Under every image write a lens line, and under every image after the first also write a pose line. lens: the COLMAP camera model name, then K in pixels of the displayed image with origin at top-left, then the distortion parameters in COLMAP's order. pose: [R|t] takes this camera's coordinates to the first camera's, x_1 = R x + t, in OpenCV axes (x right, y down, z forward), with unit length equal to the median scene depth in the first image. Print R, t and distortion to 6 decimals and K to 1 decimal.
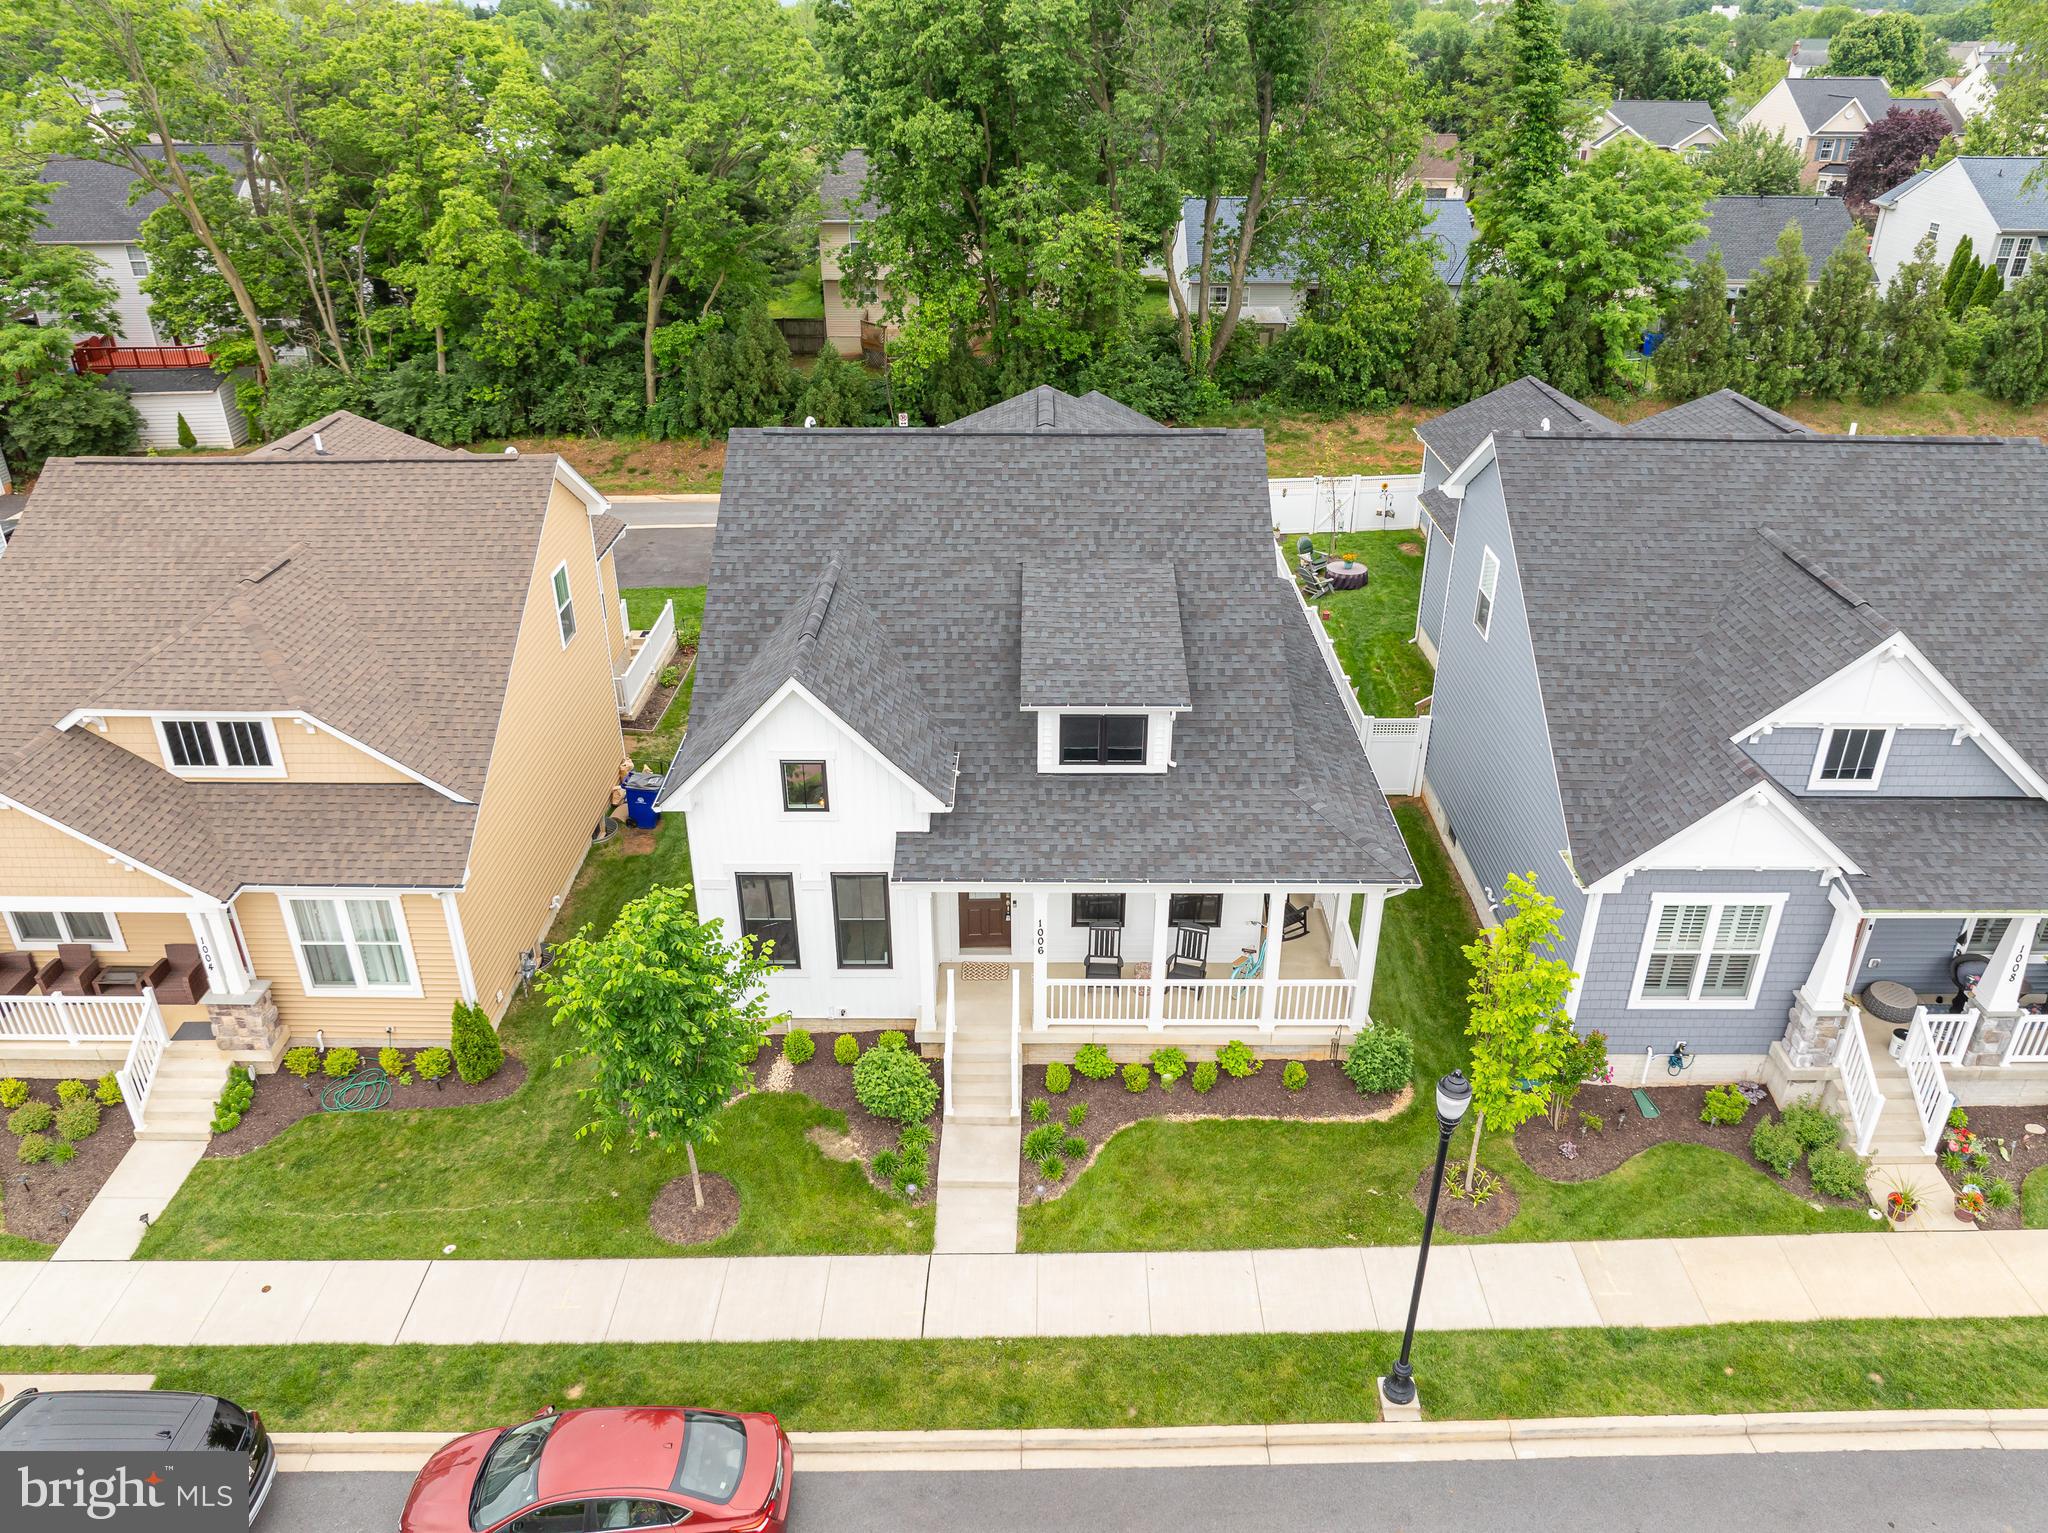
lens RADIAL K [[1455.1, 0, 1023.3], [0, 1455.1, 763.4], [0, 0, 1]] dist [-0.053724, 0.021938]
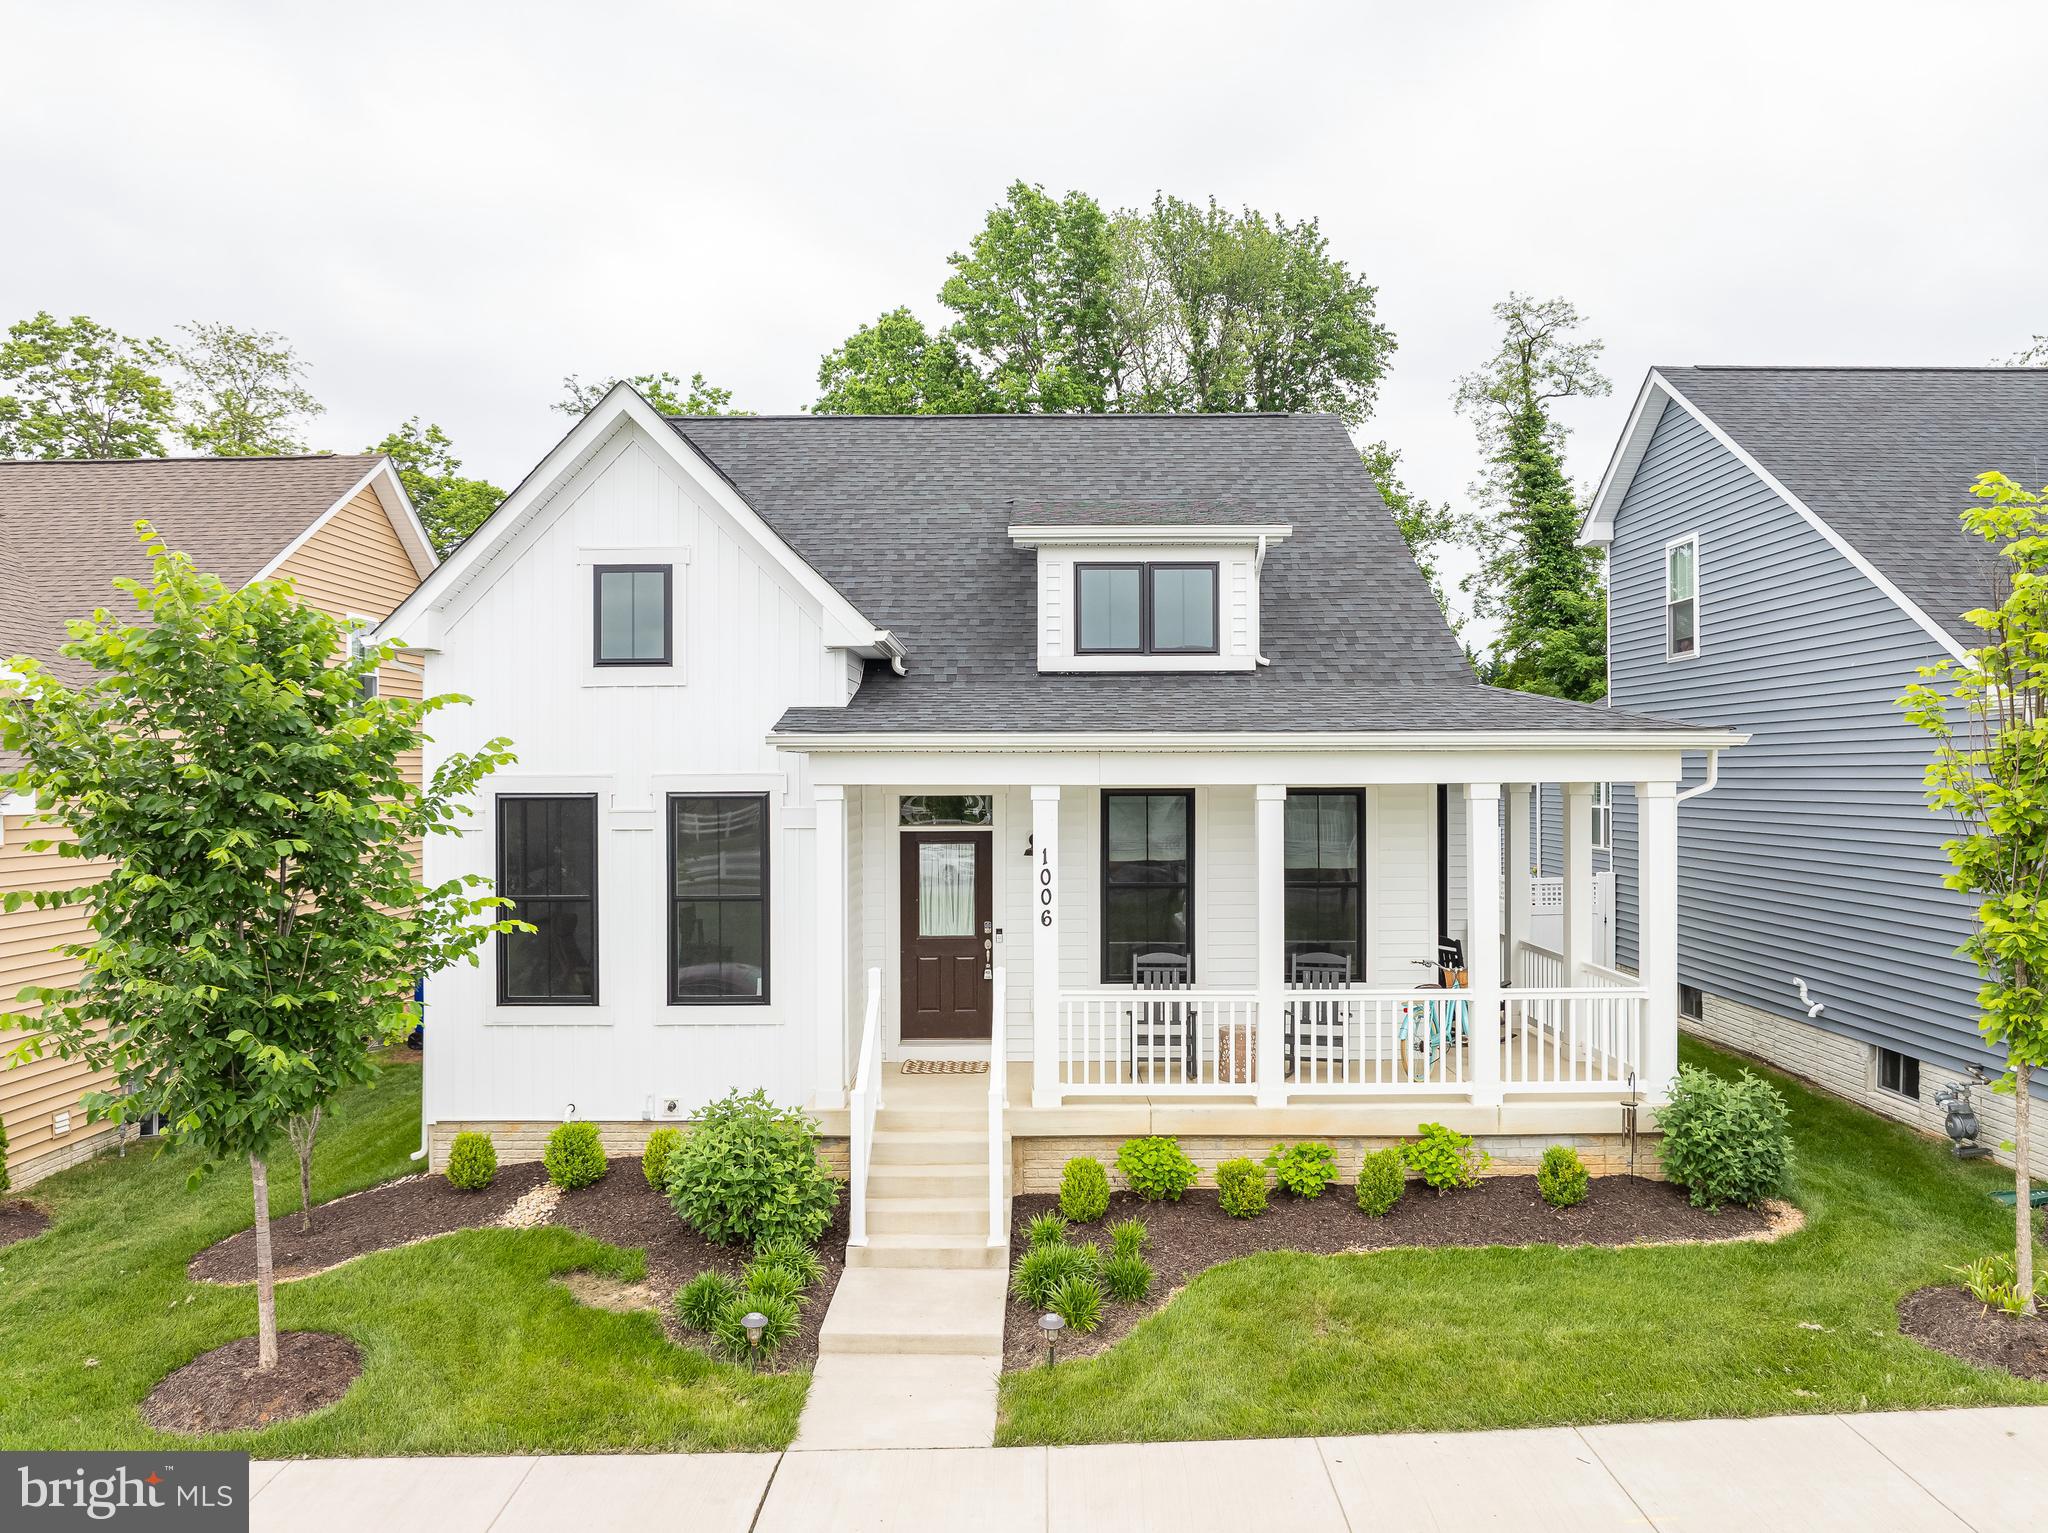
lens RADIAL K [[1455.1, 0, 1023.2], [0, 1455.1, 763.7], [0, 0, 1]] dist [-0.053724, 0.021938]
pose [[0.999994, -0.003132, 0.001724, 0.002676], [0.003575, 0.879863, -0.475214, 0.325636], [-0.000028, 0.475217, 0.879868, 0.499902]]
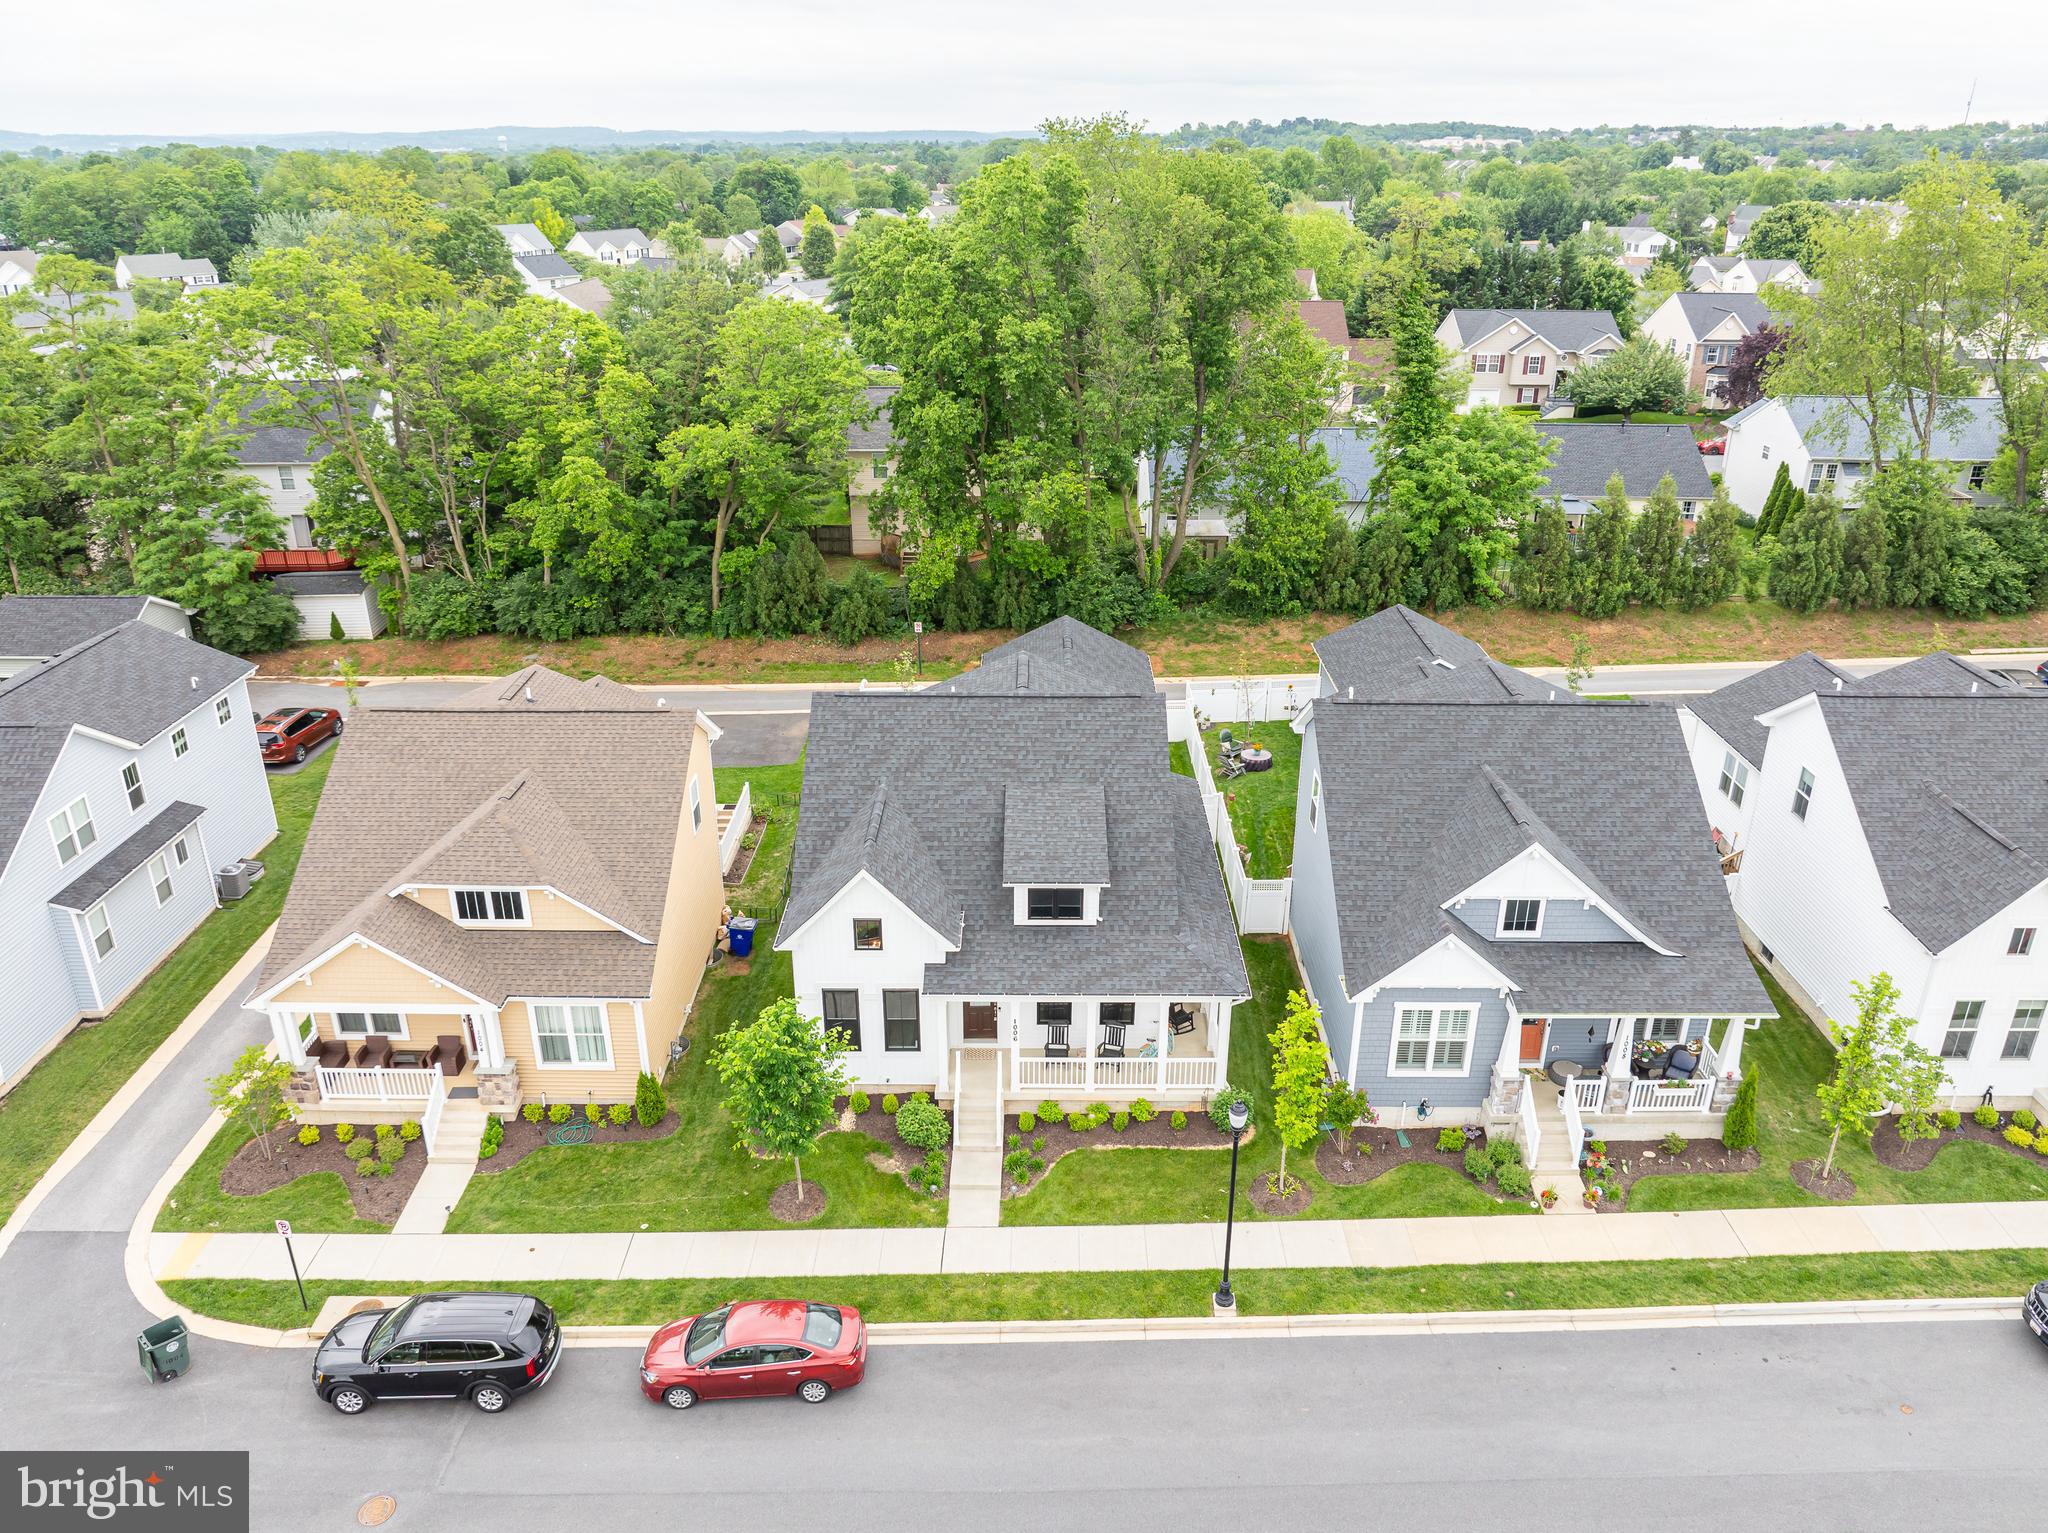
lens RADIAL K [[1455.1, 0, 1024.6], [0, 1455.1, 760.2], [0, 0, 1]] dist [-0.053724, 0.021938]
pose [[0.999997, 0.001219, 0.002042, 0.018148], [-0.001055, 0.996940, -0.078160, -0.049090], [-0.002131, 0.078158, 0.996939, -0.586578]]
